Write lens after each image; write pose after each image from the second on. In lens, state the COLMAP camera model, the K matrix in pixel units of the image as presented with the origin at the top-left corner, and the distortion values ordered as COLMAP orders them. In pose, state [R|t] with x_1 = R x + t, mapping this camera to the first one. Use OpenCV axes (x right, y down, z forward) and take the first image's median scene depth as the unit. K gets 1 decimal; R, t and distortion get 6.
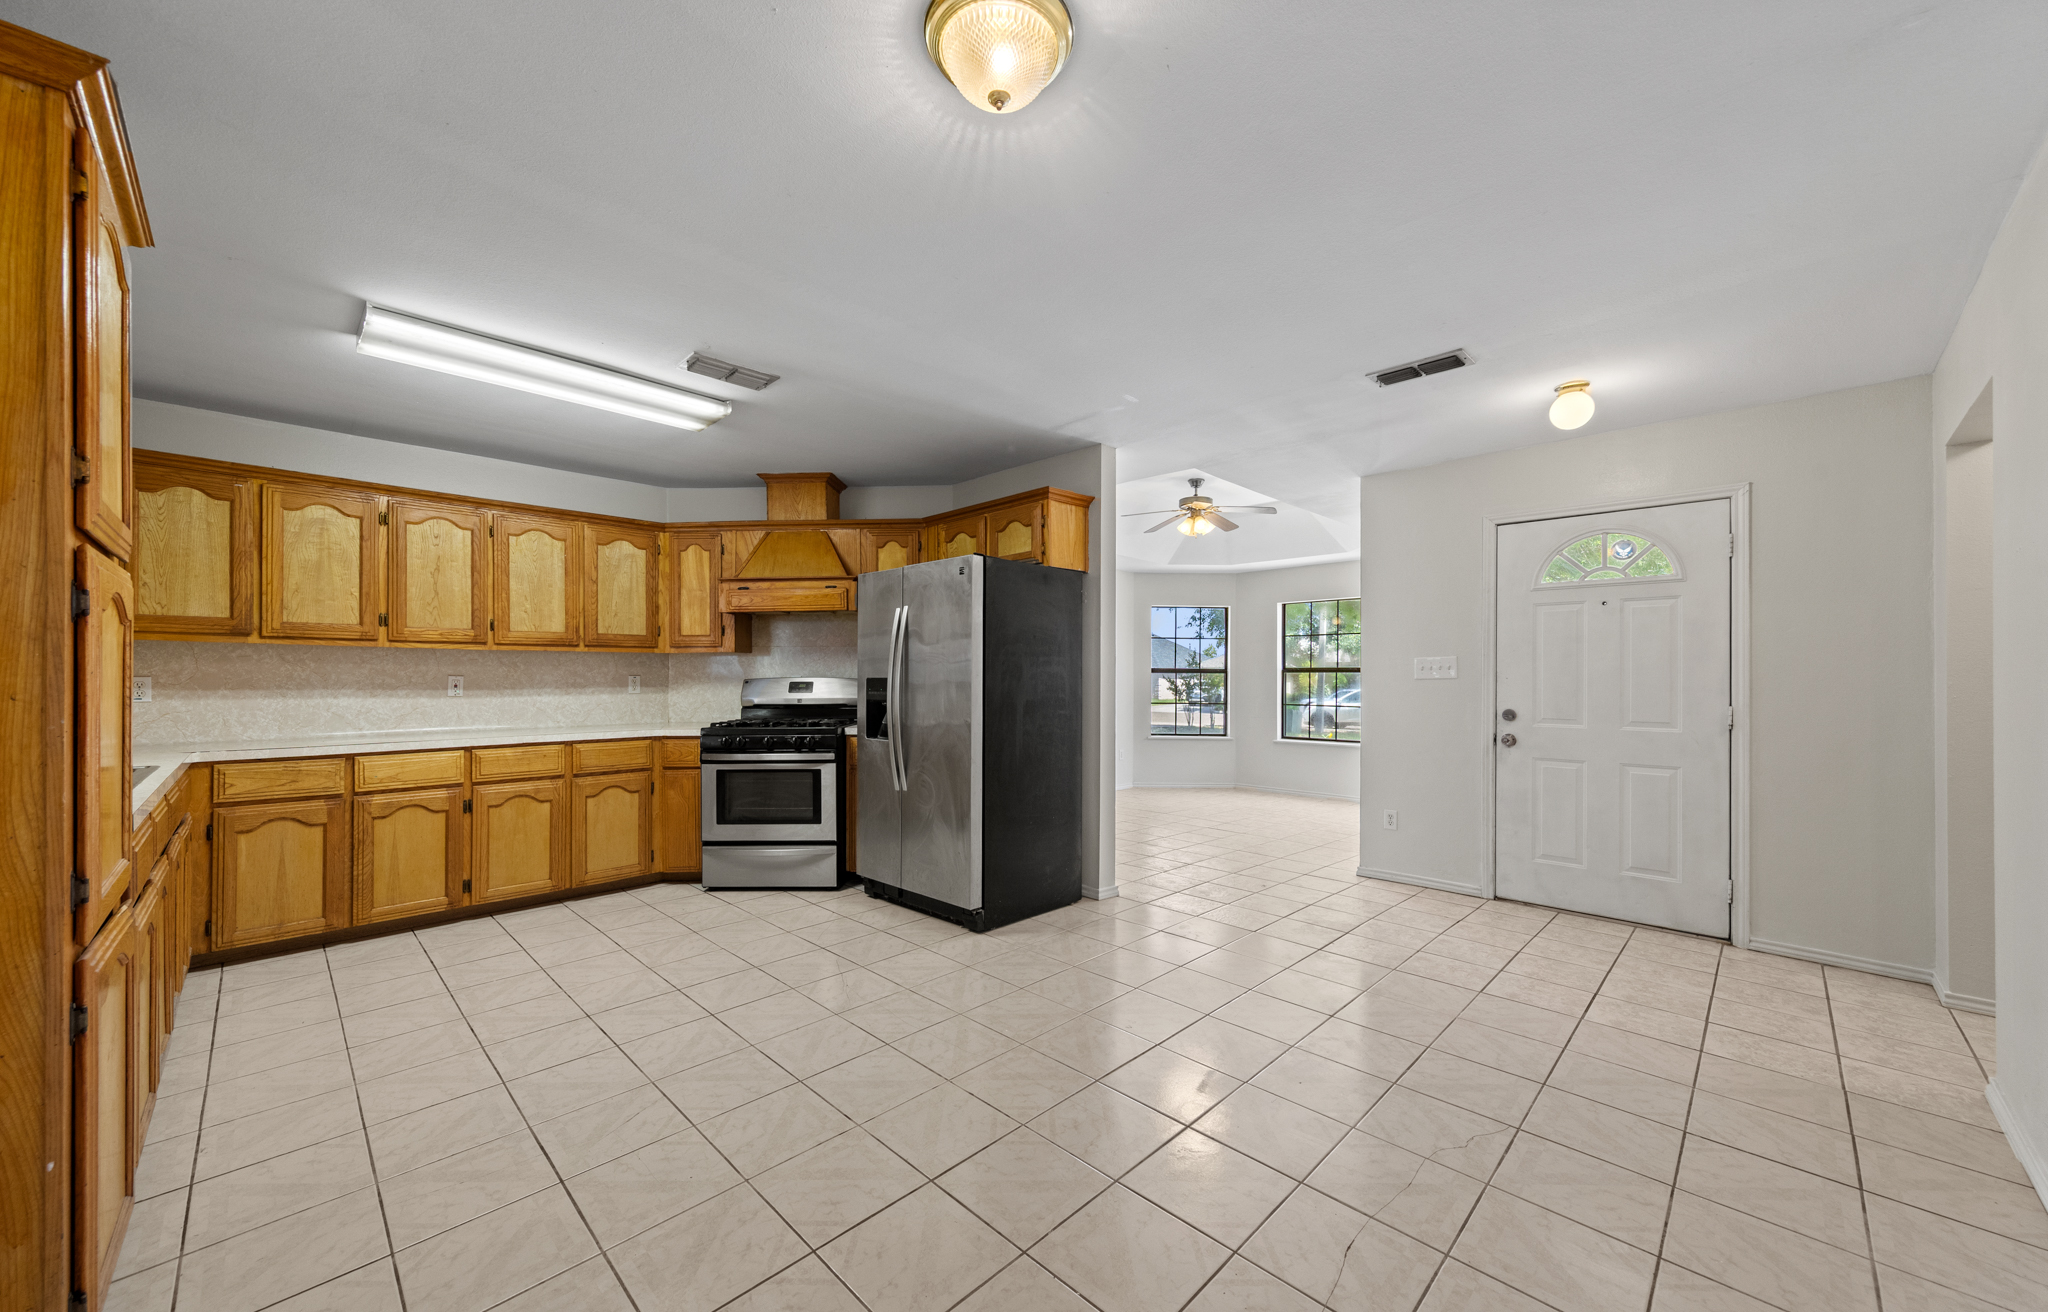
lens RADIAL K [[749.8, 0, 1030.7], [0, 749.8, 675.9], [0, 0, 1]] dist [0.006262, -0.000133]
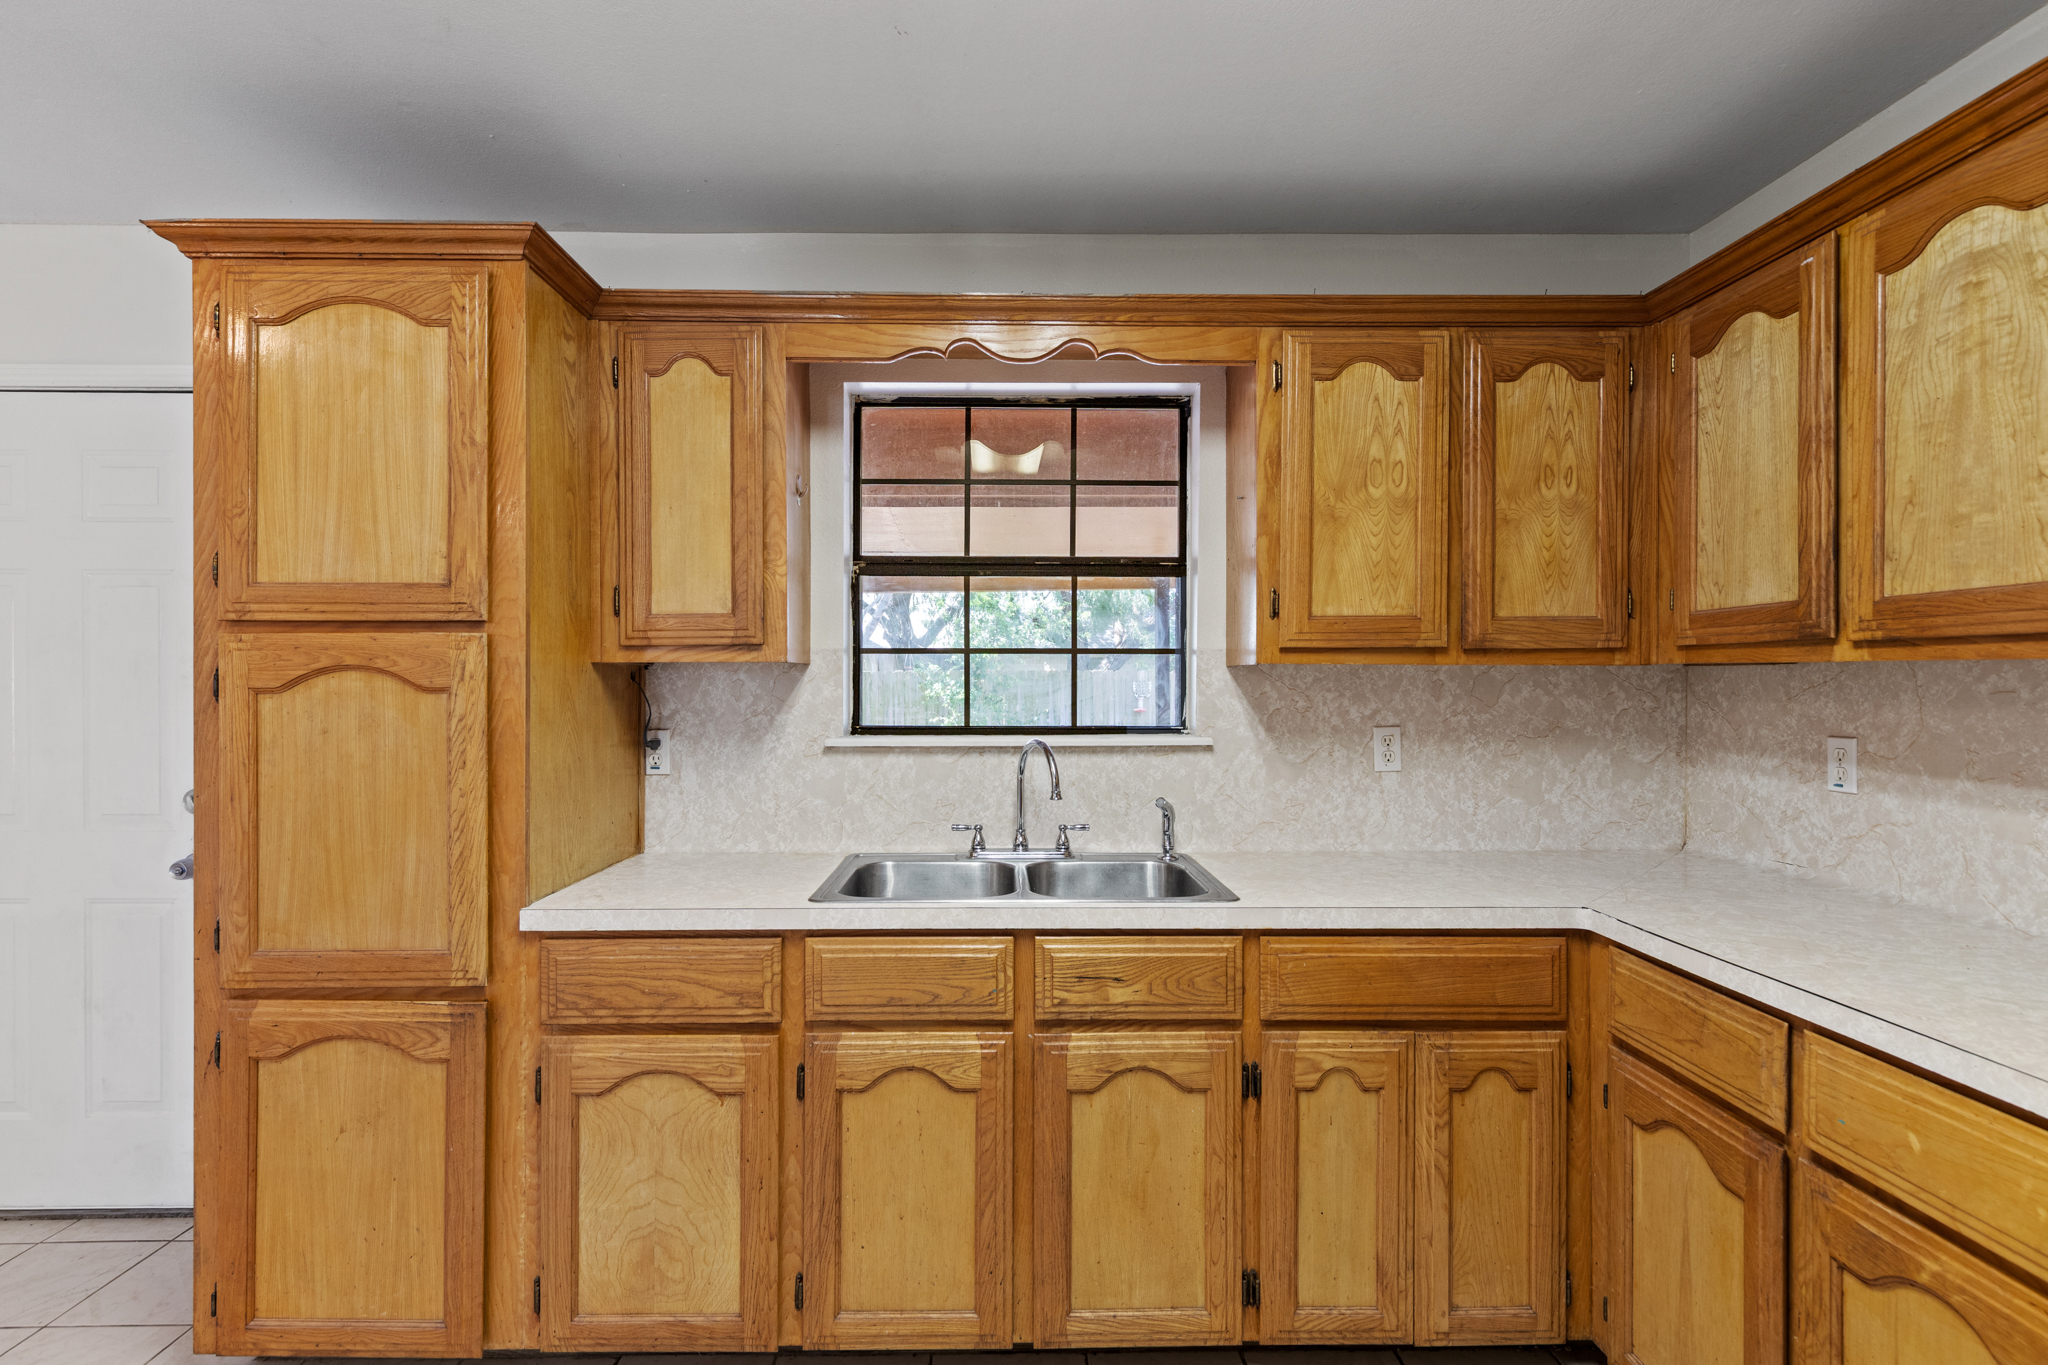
lens RADIAL K [[979.2, 0, 1015.9], [0, 979.2, 685.8], [0, 0, 1]] dist [0.003981, -0.000987]
pose [[-0.711238, 0.006065, -0.702925, -0.341771], [0.005524, 0.999980, 0.003038, -0.030639], [0.702930, -0.001722, -0.711257, 0.925774]]
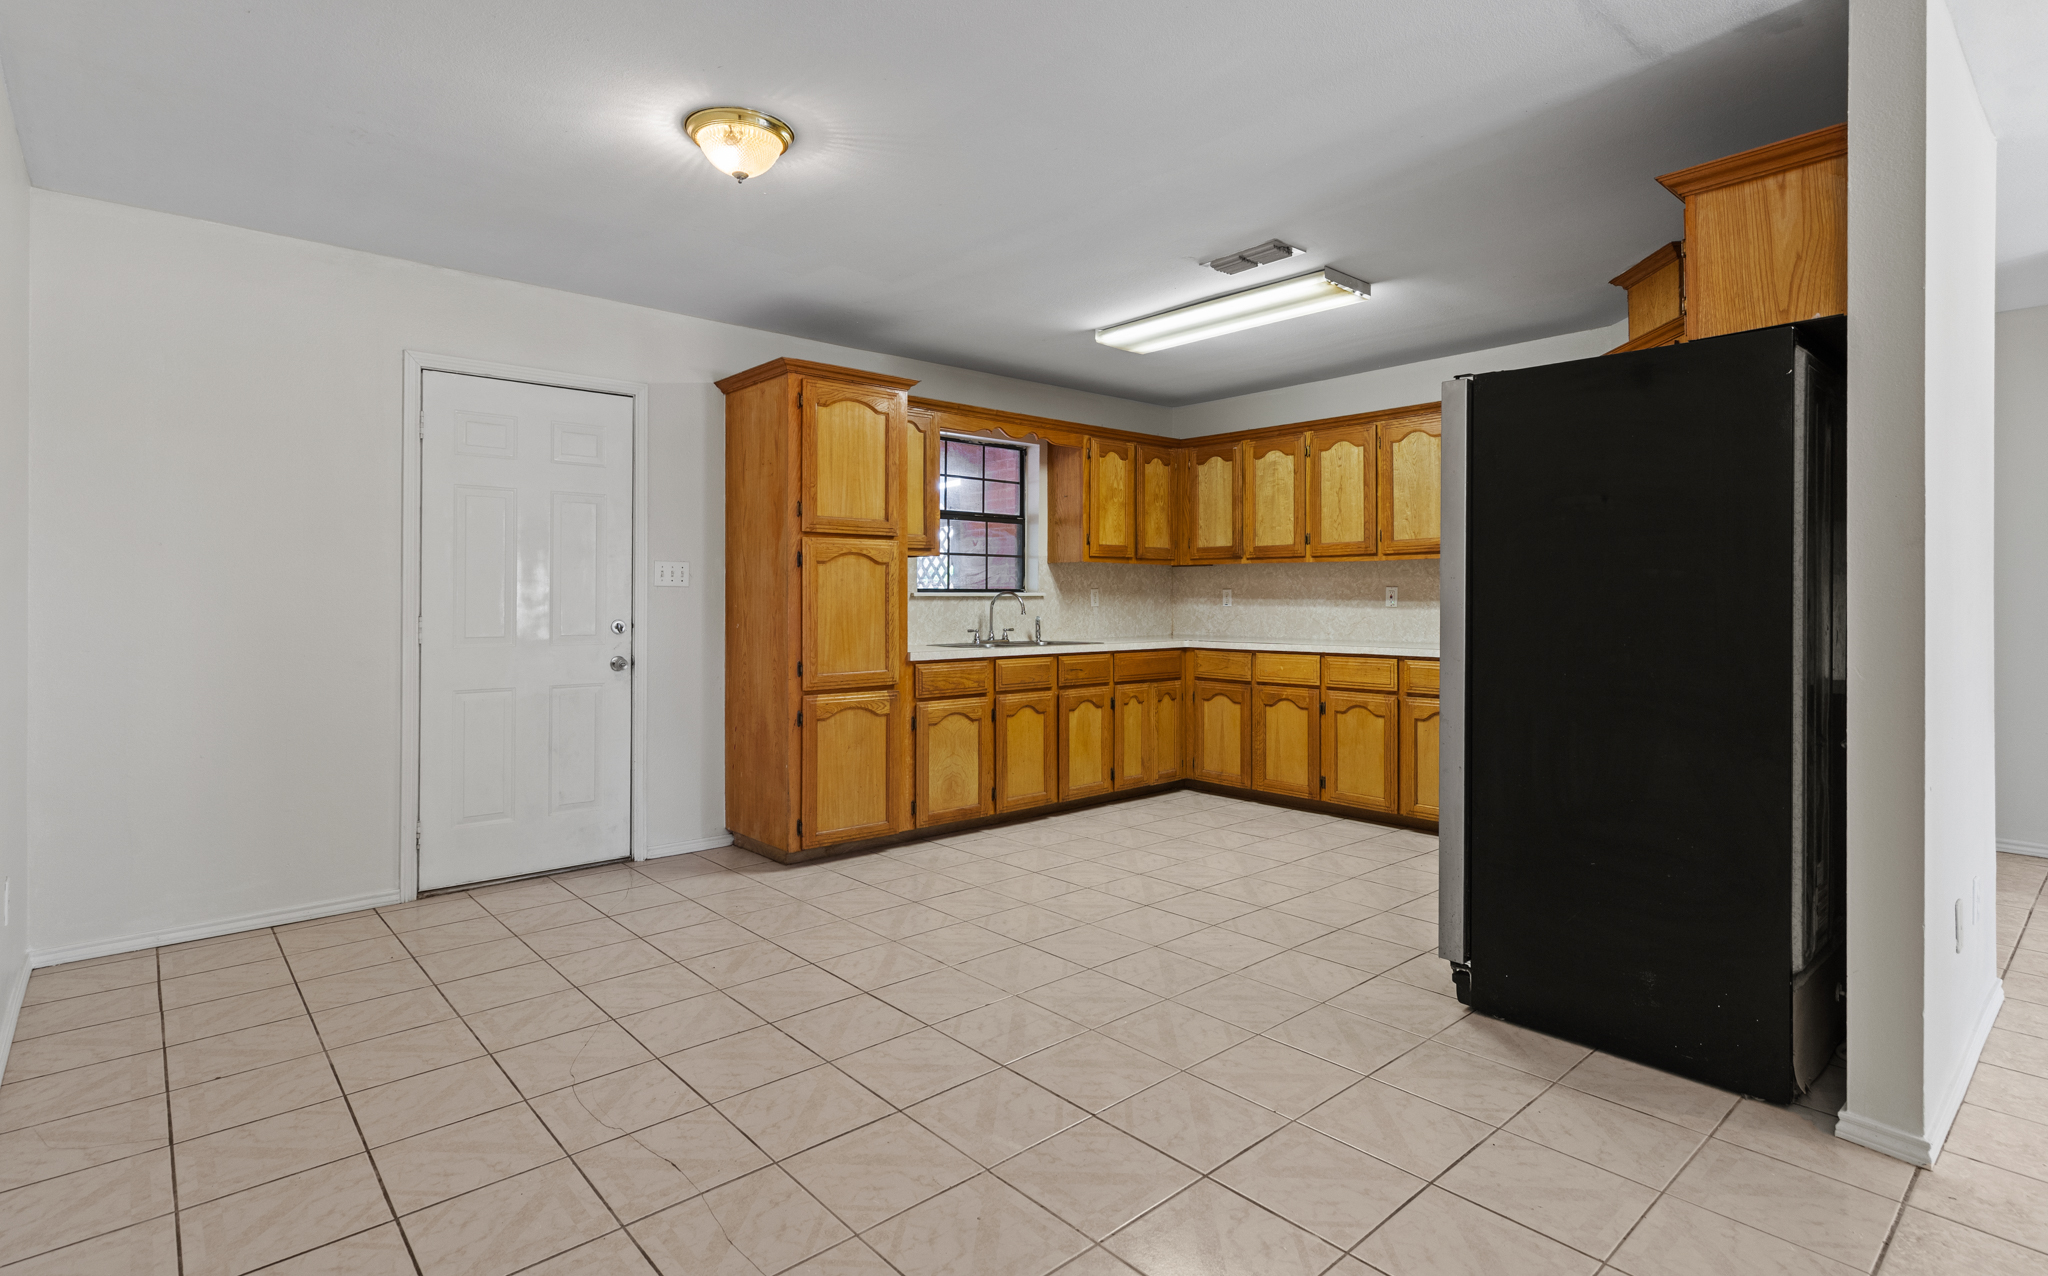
lens RADIAL K [[1026.7, 0, 1012.3], [0, 1026.7, 601.2], [0, 0, 1]] dist [0.001872, -0.000026]
pose [[-0.081086, 0.004912, -0.996695, 0.713350], [0.005735, 0.999974, 0.004462, 0.010867], [0.996691, -0.005355, -0.081112, 0.645836]]
